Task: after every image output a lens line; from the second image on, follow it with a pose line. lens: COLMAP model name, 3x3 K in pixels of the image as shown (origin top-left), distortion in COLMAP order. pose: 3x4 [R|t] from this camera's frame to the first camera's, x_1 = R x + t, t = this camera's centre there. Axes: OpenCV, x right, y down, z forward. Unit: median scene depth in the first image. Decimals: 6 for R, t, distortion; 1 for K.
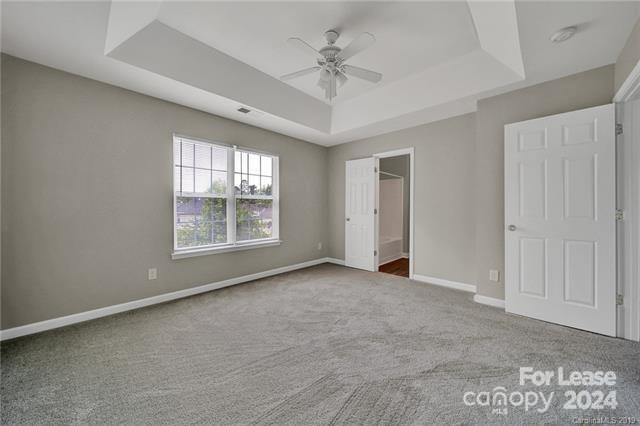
lens RADIAL K [[229.7, 0, 320.3], [0, 229.7, 210.8], [0, 0, 1]] dist [0.002346, -0.000129]
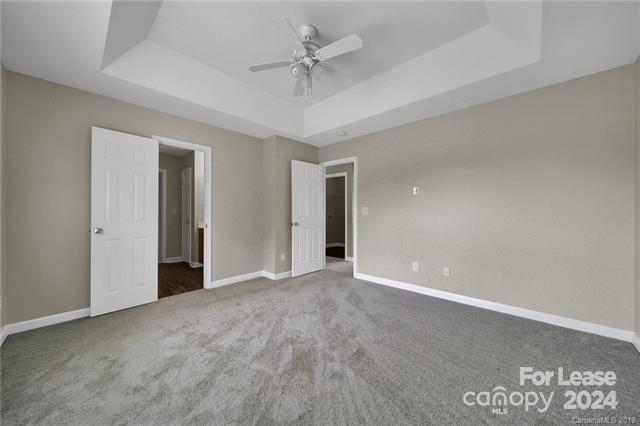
lens RADIAL K [[229.7, 0, 316.8], [0, 229.7, 211.1], [0, 0, 1]] dist [0.002346, -0.000129]
pose [[0.011664, 0.002096, 0.999930, -0.586504], [0.001985, 0.999996, -0.002120, -0.011274], [-0.999930, 0.002009, 0.011660, 0.615453]]
